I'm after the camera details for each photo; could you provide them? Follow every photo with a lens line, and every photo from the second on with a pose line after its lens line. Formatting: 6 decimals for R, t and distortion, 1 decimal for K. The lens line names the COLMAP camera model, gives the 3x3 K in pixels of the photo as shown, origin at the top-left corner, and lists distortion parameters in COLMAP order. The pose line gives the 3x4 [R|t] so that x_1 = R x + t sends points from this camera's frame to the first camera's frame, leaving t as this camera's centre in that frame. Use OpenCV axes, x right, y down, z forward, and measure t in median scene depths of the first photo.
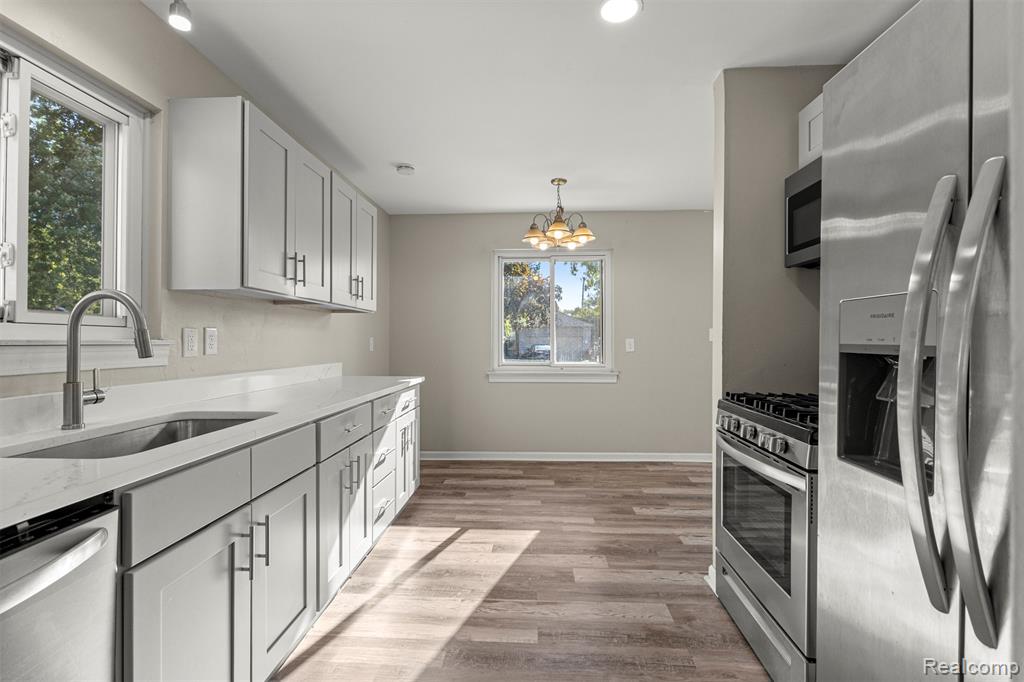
lens RADIAL K [[469.4, 0, 512.0], [0, 469.4, 341.1], [0, 0, 1]] dist [0.004124, 0.001672]
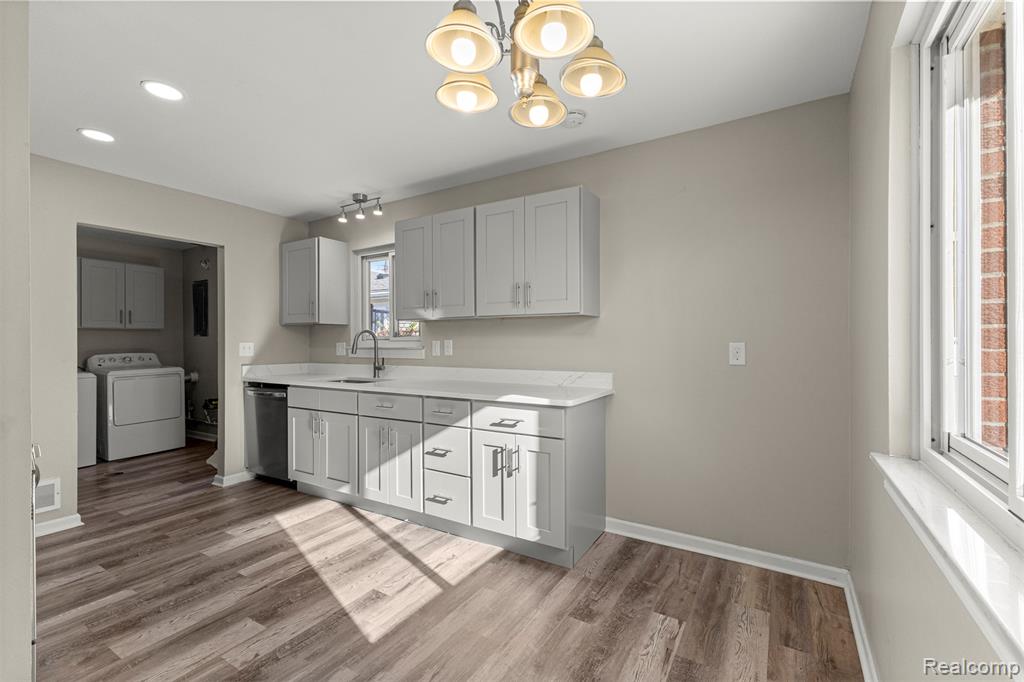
lens RADIAL K [[445.8, 0, 507.7], [0, 445.8, 341.4], [0, 0, 1]] dist [0.011330, -0.001908]
pose [[-0.482876, 0.002383, -0.875685, 0.561368], [0.005955, 0.999982, -0.000563, -0.014453], [0.875668, -0.005486, -0.482882, 1.605458]]
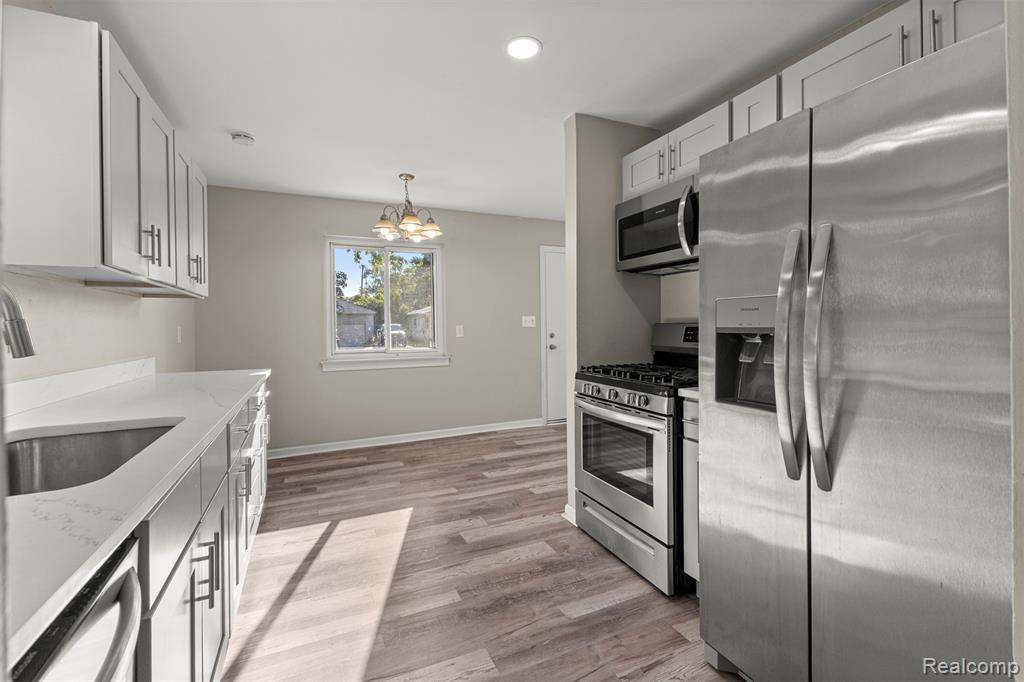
lens RADIAL K [[445.8, 0, 511.5], [0, 445.8, 329.2], [0, 0, 1]] dist [0.011330, -0.001908]
pose [[0.886134, -0.014177, 0.463212, -0.222950], [0.012662, 0.999899, 0.006379, -0.001956], [-0.463256, 0.000213, 0.886224, 0.005857]]
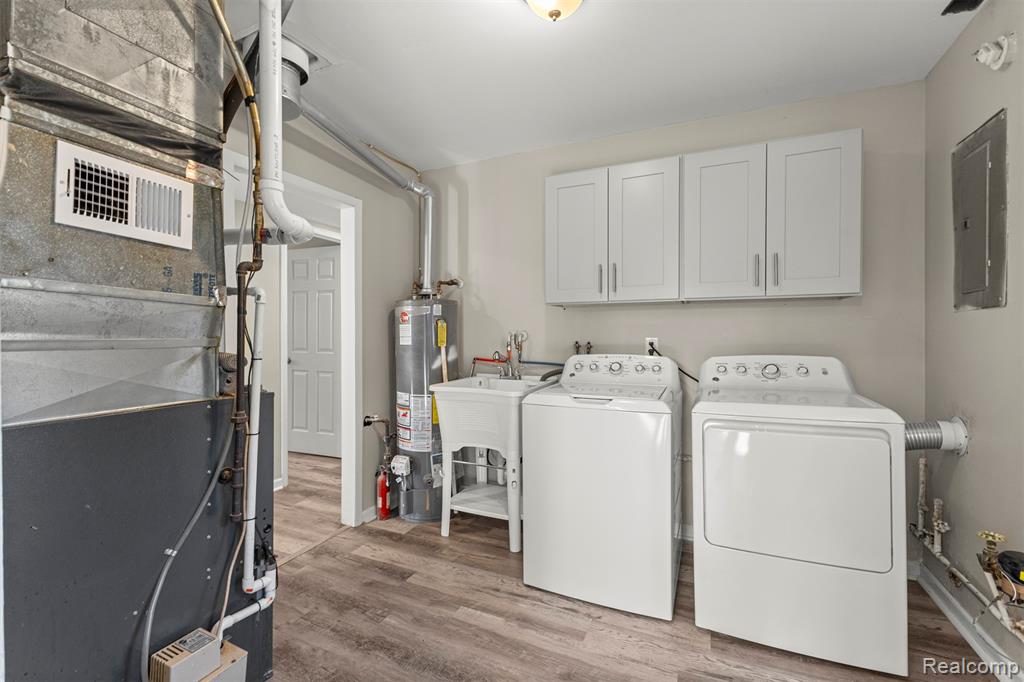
lens RADIAL K [[445.8, 0, 516.8], [0, 445.8, 336.8], [0, 0, 1]] dist [0.011330, -0.001908]
pose [[-0.935281, -0.003289, 0.353891, -0.202006], [-0.002286, 0.999992, 0.003254, -0.009817], [-0.353899, 0.002234, -0.935281, 0.155920]]
